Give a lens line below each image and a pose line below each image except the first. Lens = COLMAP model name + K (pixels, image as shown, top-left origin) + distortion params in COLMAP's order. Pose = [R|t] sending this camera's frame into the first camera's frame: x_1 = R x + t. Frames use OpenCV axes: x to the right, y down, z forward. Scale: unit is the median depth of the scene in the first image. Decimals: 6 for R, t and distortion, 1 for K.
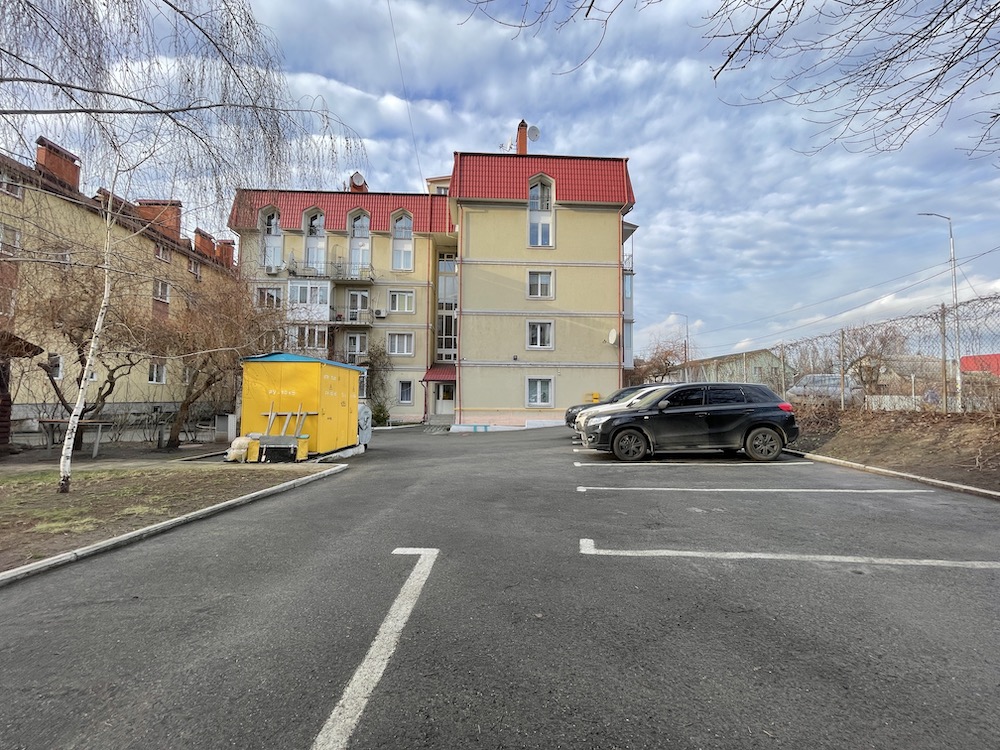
lens RADIAL K [[402.2, 0, 499.9], [0, 402.2, 379.1], [0, 0, 1]] dist [0.002943, 0.000117]
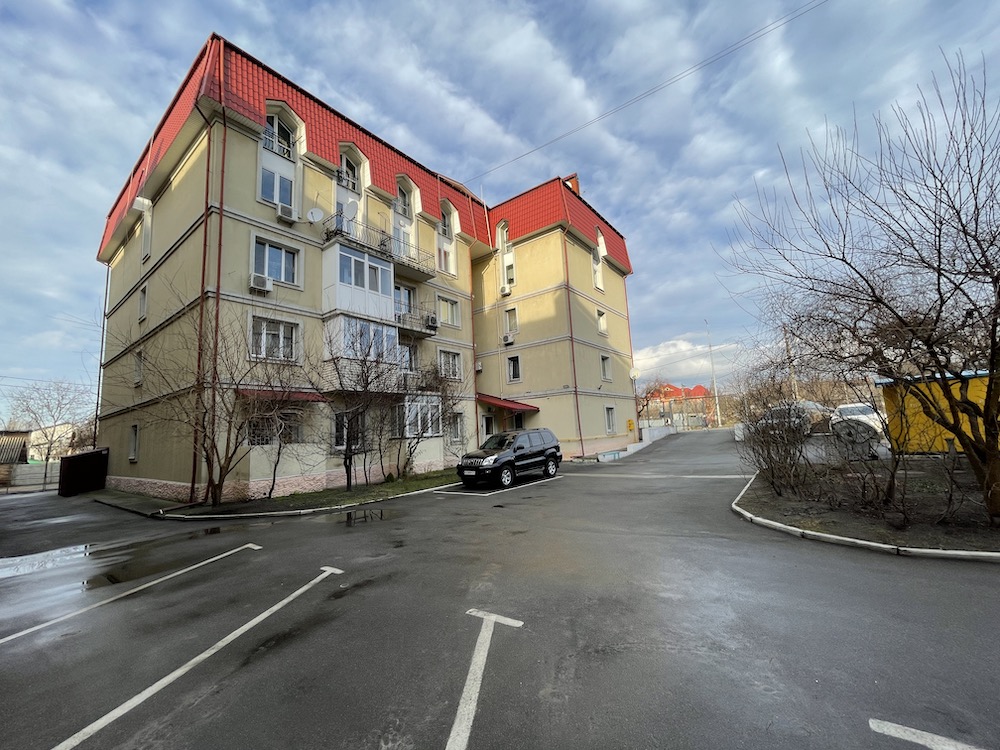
lens RADIAL K [[402.2, 0, 499.9], [0, 402.2, 379.1], [0, 0, 1]] dist [0.002943, 0.000117]
pose [[0.651998, 0.058493, 0.755961, -0.813497], [0.021815, 0.995160, -0.095816, 0.017597], [-0.757906, 0.078963, 0.647567, 0.451622]]
